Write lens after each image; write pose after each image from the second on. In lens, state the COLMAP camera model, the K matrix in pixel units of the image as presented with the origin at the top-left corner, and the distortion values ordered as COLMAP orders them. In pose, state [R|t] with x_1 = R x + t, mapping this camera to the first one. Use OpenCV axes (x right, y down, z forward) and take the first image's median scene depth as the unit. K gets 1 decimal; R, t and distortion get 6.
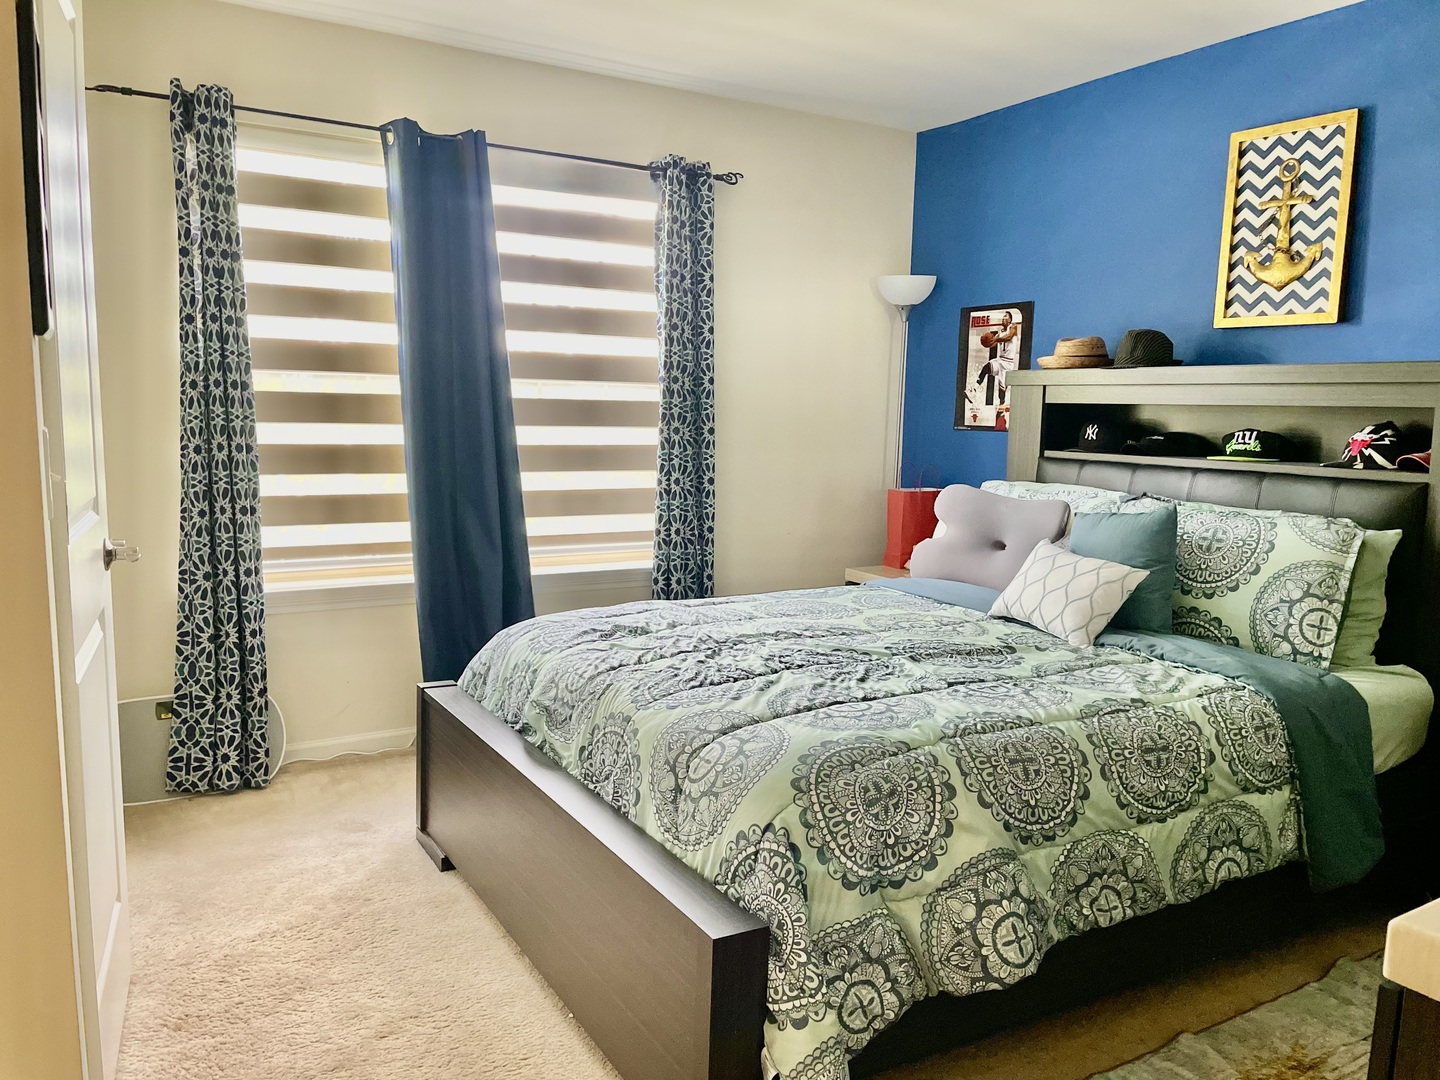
lens RADIAL K [[1104.2, 0, 718.2], [0, 1104.2, 532.0], [0, 0, 1]] dist [0.085917, -0.115257]
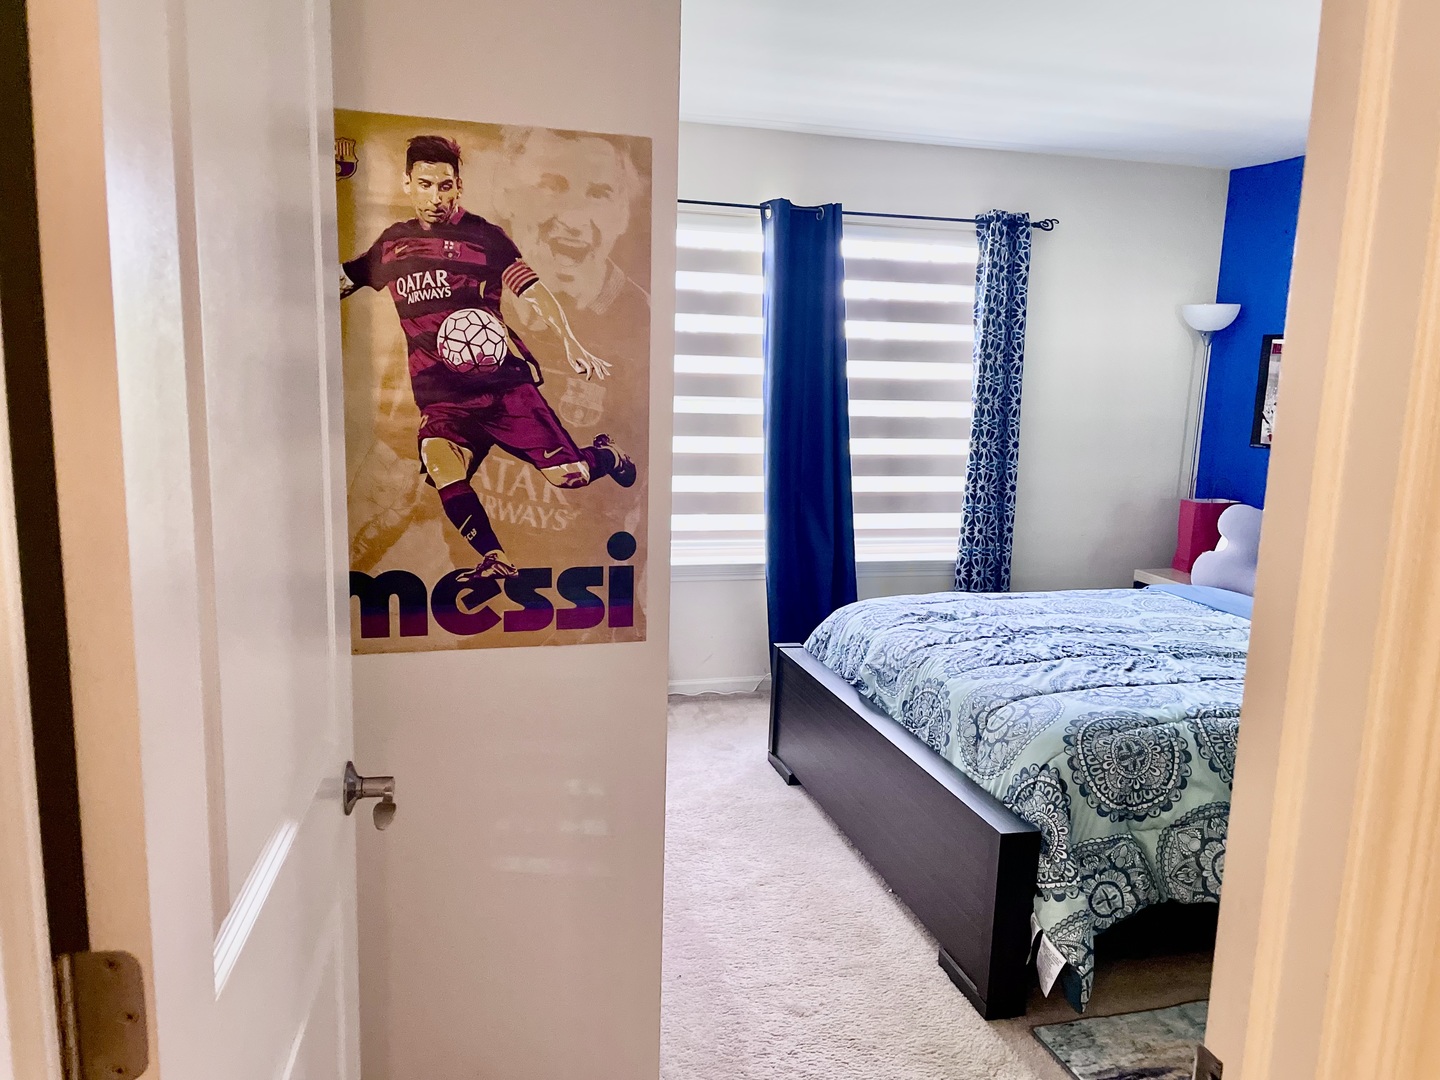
lens RADIAL K [[1104.2, 0, 726.5], [0, 1104.2, 546.6], [0, 0, 1]] dist [0.085917, -0.115257]
pose [[0.967016, 0.054632, -0.248788, -0.005616], [-0.043922, 0.997862, 0.048400, -0.041633], [0.250900, -0.035876, 0.967348, -0.294753]]
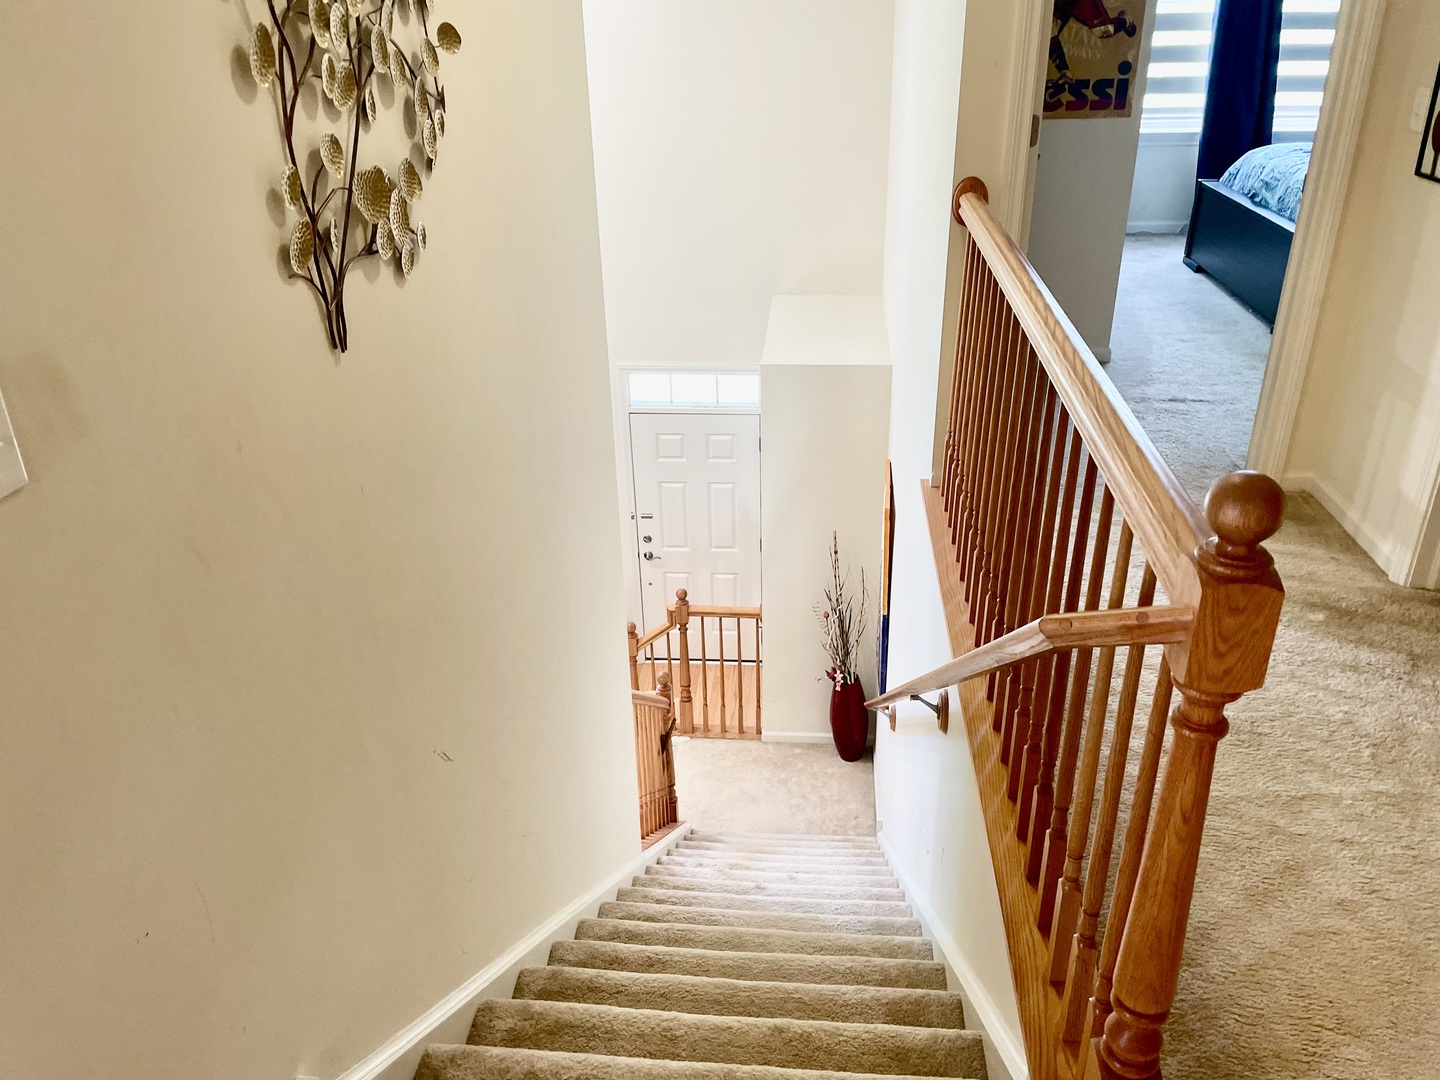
lens RADIAL K [[1104.2, 0, 713.4], [0, 1104.2, 551.6], [0, 0, 1]] dist [0.085917, -0.115257]
pose [[0.814231, 0.227307, -0.534191, 0.253715], [-0.030783, 0.935770, 0.351265, 0.086844], [0.579724, -0.269566, 0.768930, -1.268151]]
